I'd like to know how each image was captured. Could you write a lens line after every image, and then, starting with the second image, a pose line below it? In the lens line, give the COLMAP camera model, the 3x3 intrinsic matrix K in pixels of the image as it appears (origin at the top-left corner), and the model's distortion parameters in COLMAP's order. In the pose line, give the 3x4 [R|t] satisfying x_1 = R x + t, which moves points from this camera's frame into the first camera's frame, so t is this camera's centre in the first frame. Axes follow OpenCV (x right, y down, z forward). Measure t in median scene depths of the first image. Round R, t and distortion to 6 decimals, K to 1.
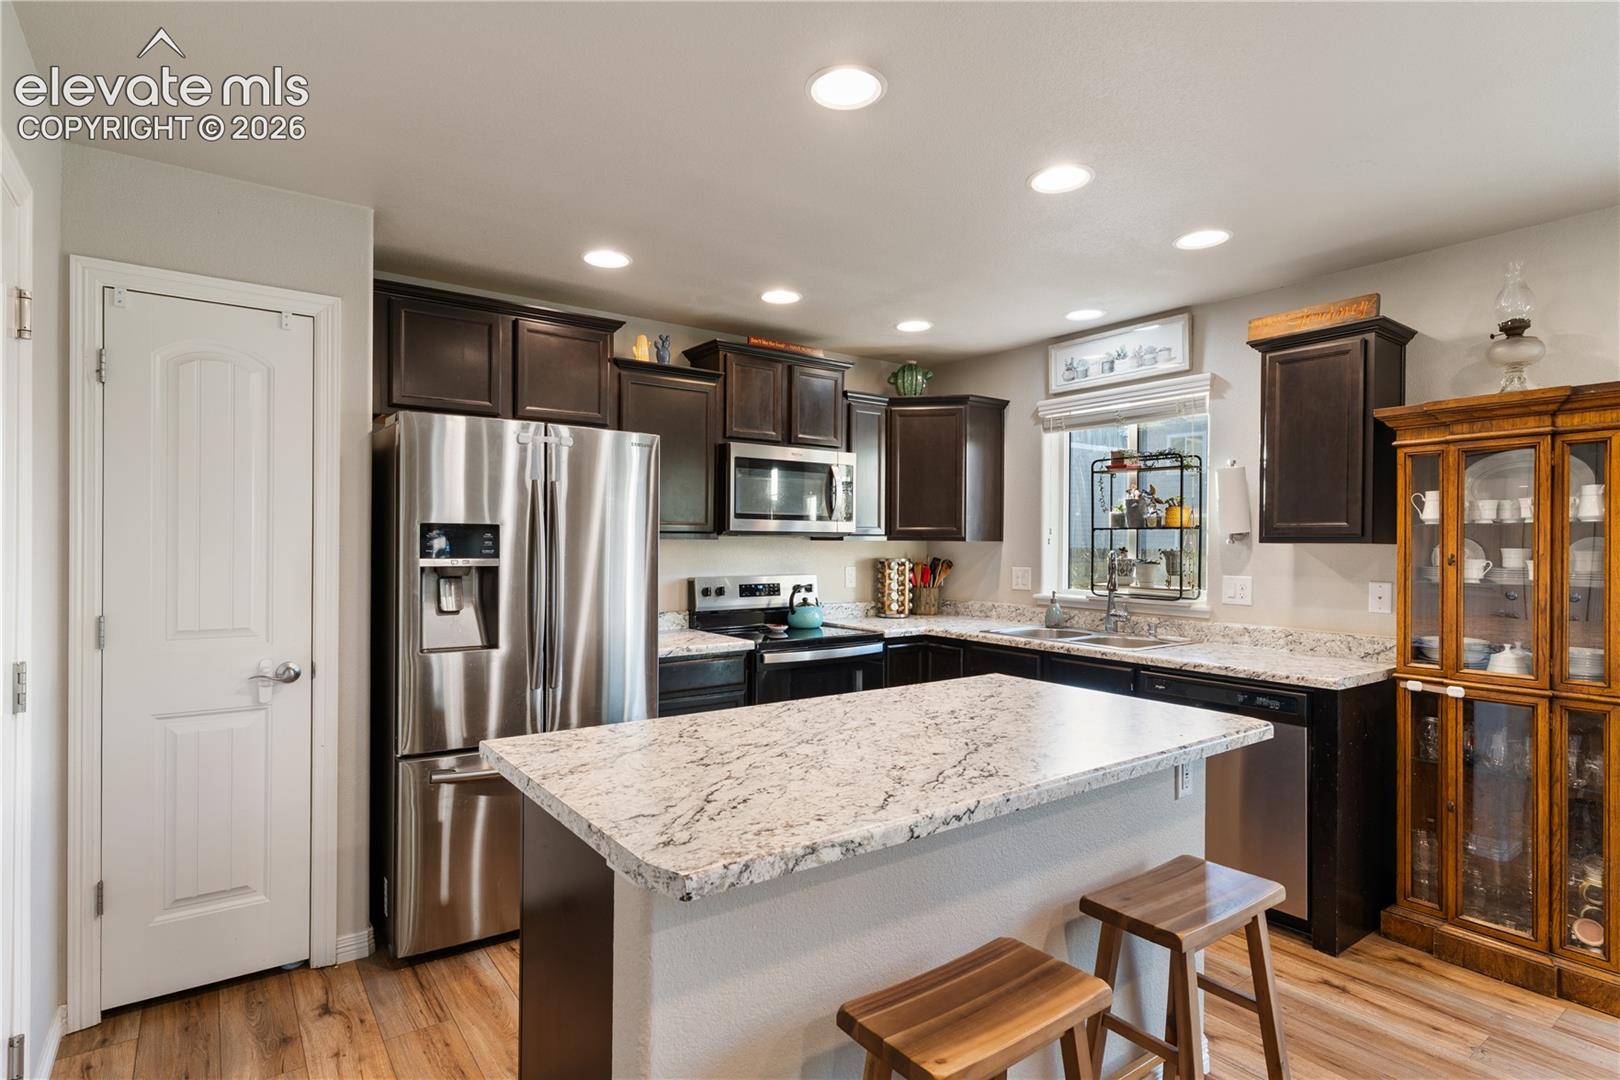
lens RADIAL K [[820.5, 0, 803.1], [0, 820.5, 544.6], [0, 0, 1]] dist [0.002202, 0.000272]
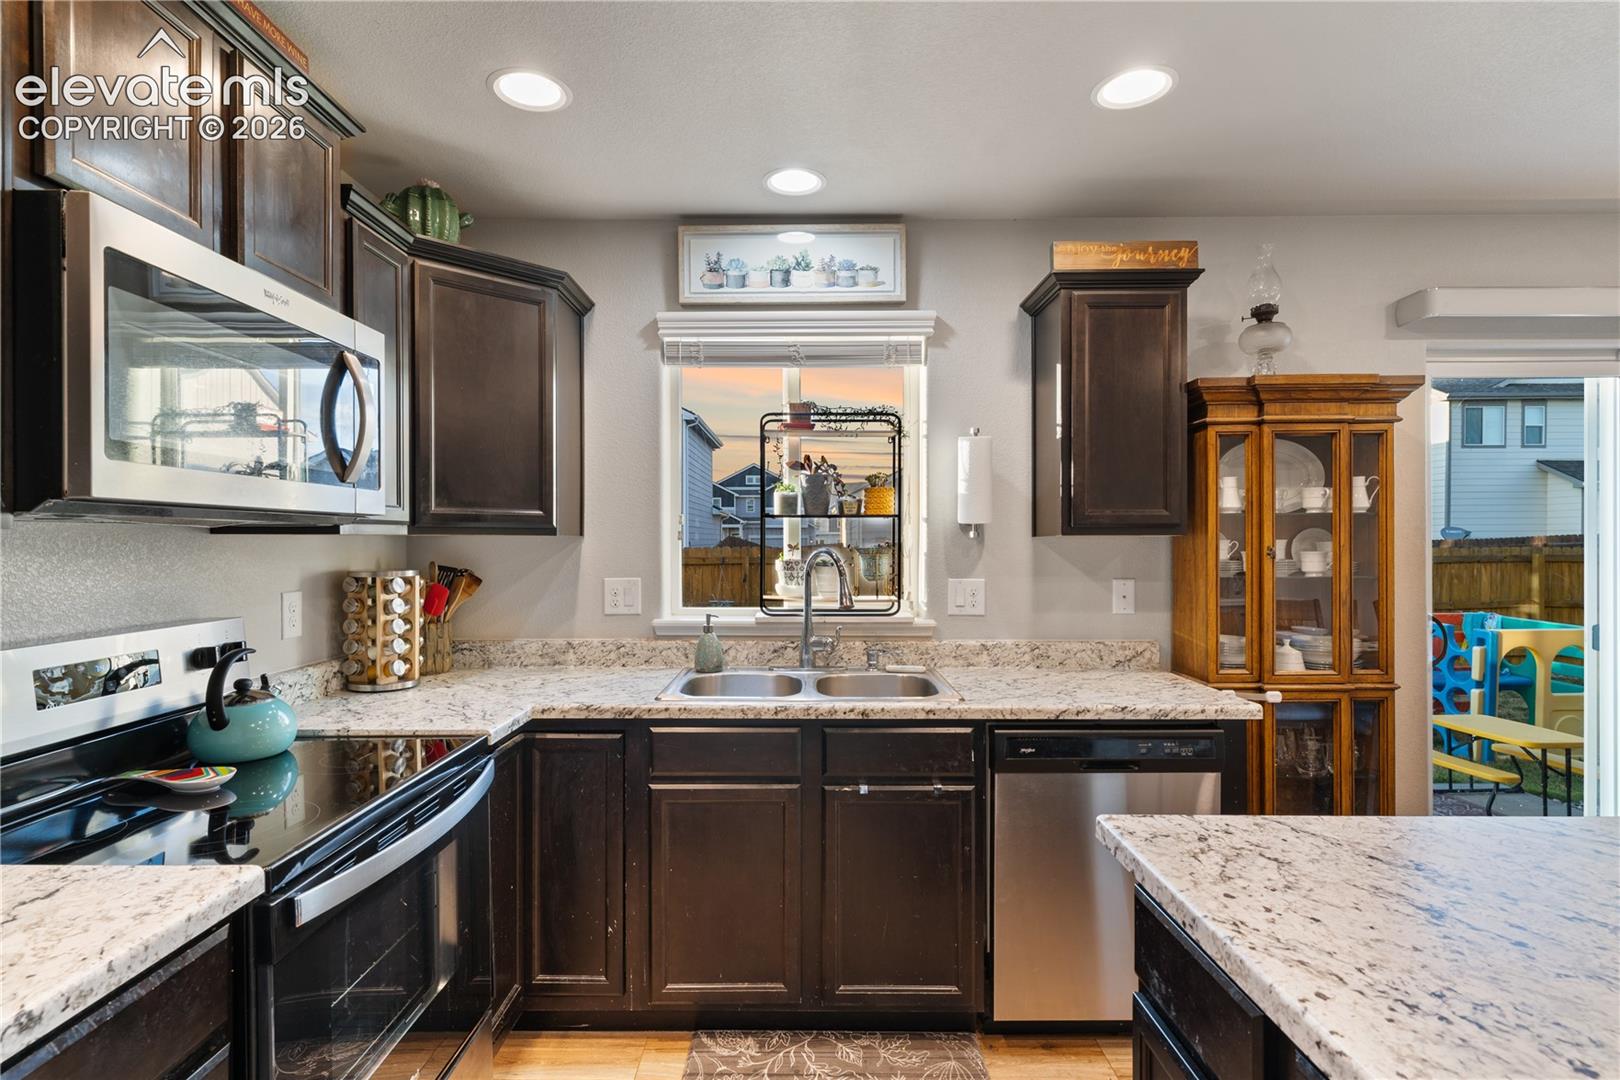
lens RADIAL K [[810.5, 0, 802.3], [0, 810.5, 544.2], [0, 0, 1]] dist [0.003439, 0.000985]
pose [[0.594725, -0.010079, 0.803866, -0.183430], [0.007857, 0.999947, 0.006725, -0.000518], [-0.803891, 0.002317, 0.594772, 0.677433]]
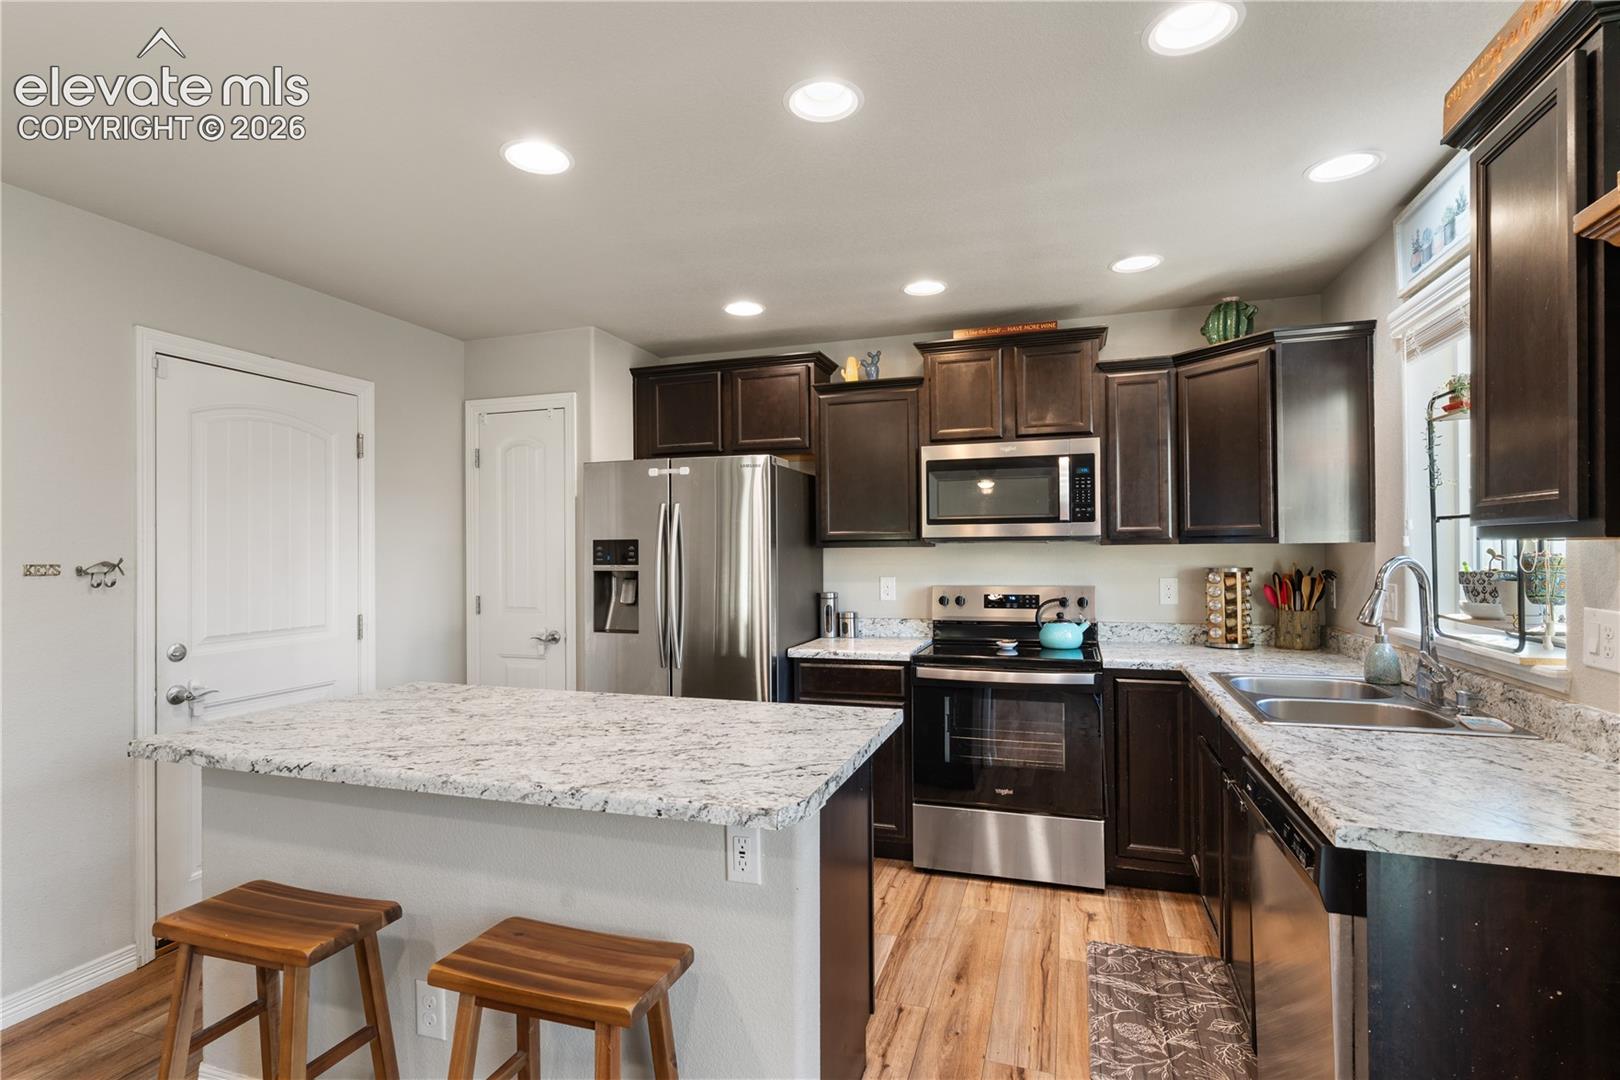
lens RADIAL K [[803.2, 0, 798.0], [0, 803.2, 545.2], [0, 0, 1]] dist [0.003697, 0.001225]
pose [[0.576555, -0.015944, -0.816903, 0.650804], [0.009424, 0.999873, -0.012864, 0.002992], [0.817004, -0.000282, 0.576632, 0.359272]]
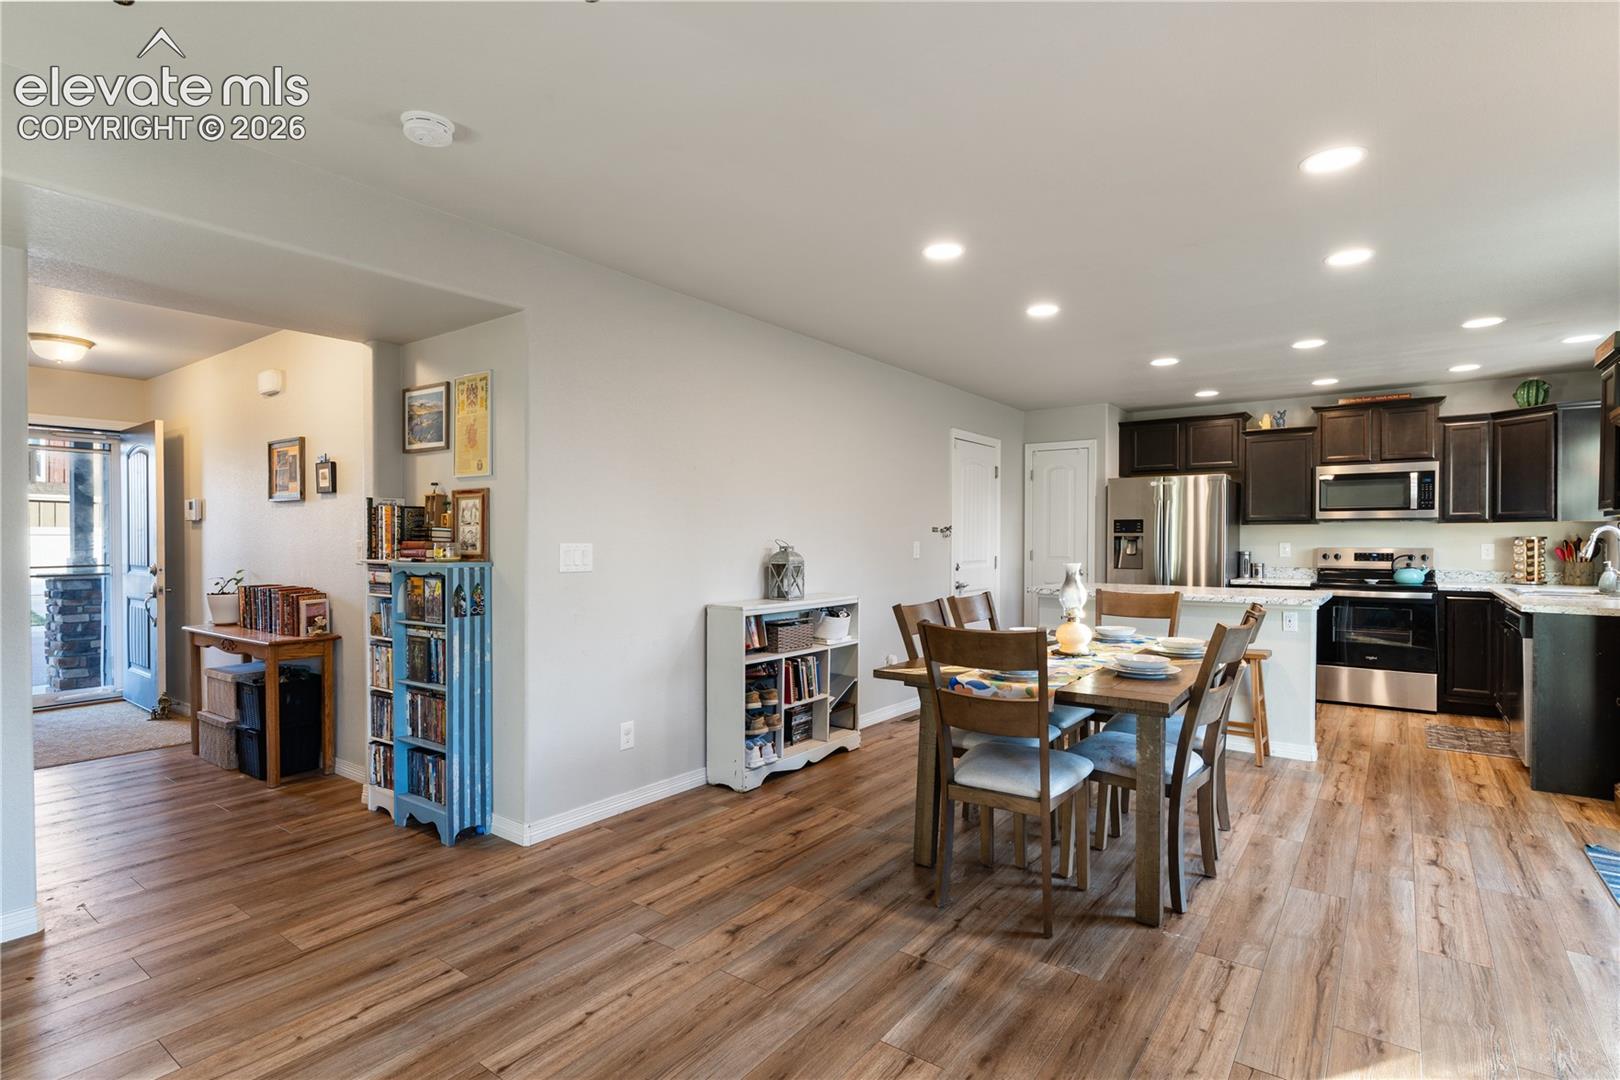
lens RADIAL K [[803.2, 0, 798.0], [0, 803.2, 545.2], [0, 0, 1]] dist [0.003697, 0.001225]
pose [[0.293872, 0.002023, -0.955843, 1.287830], [-0.002328, 0.999996, 0.001400, 0.041059], [0.955842, 0.001814, 0.293875, -0.560494]]
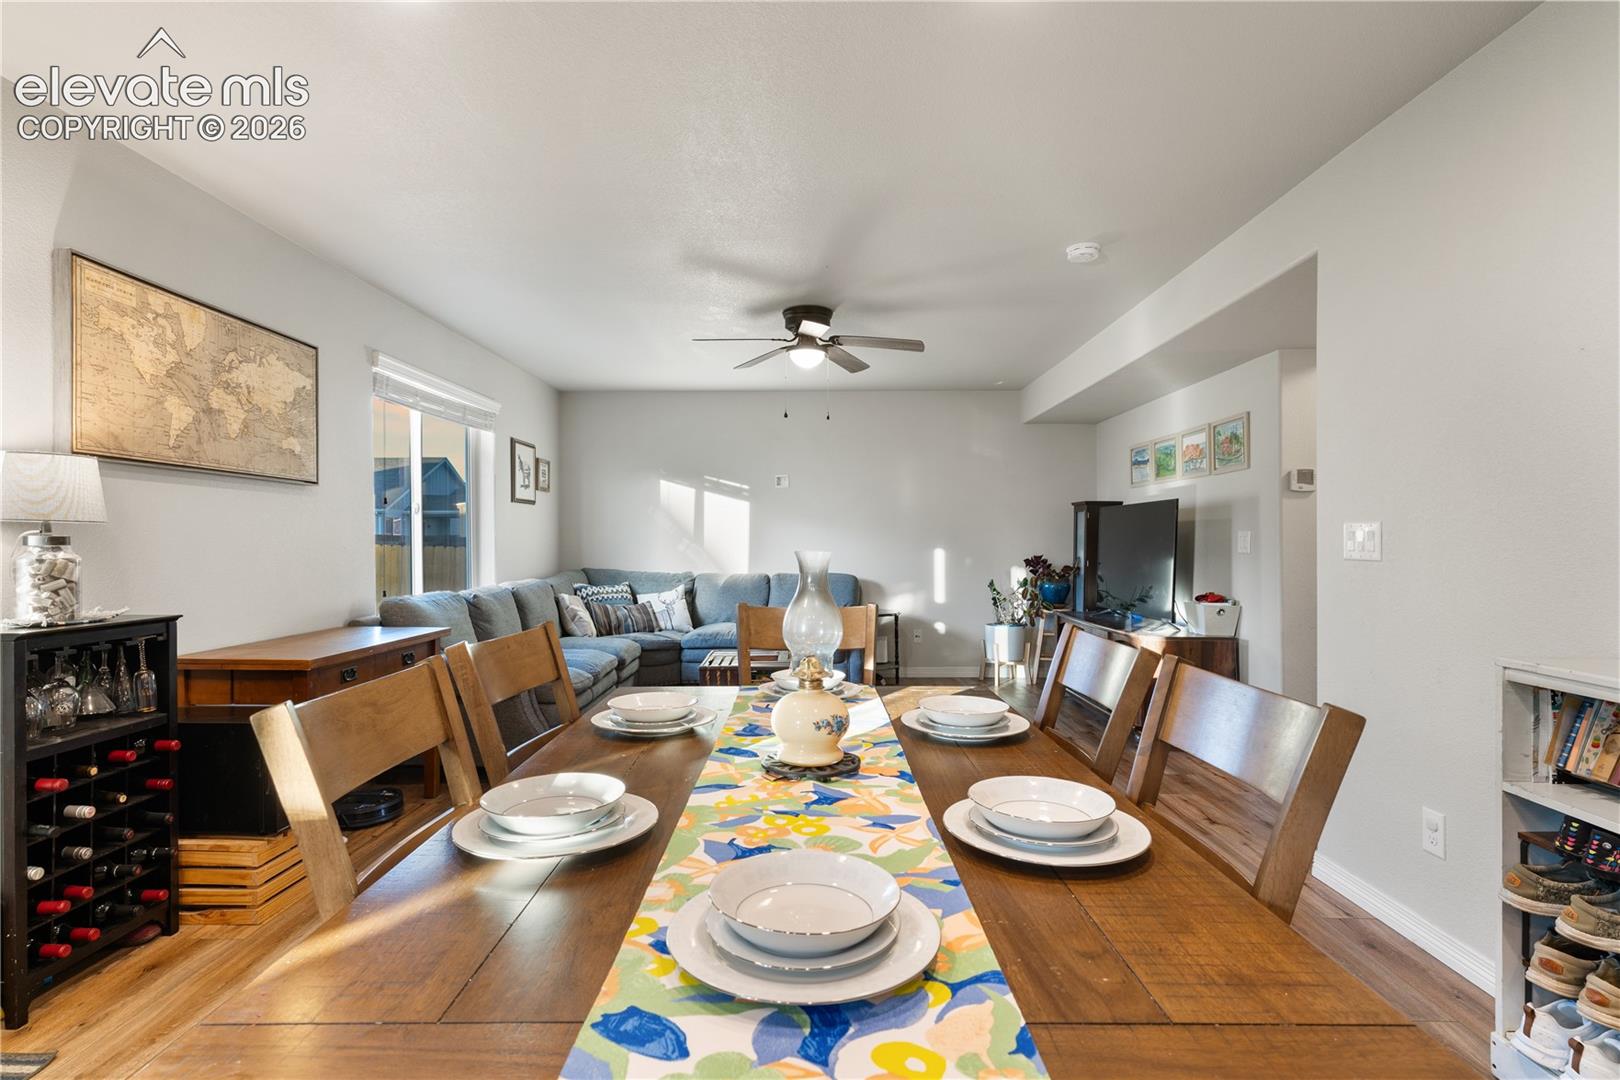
lens RADIAL K [[798.5, 0, 801.3], [0, 798.5, 544.6], [0, 0, 1]] dist [0.000342, 0.000931]
pose [[-0.794235, -0.009933, 0.607529, 0.238213], [-0.003747, 0.999927, 0.011450, 0.055153], [-0.607599, 0.006817, -0.794215, 0.348479]]
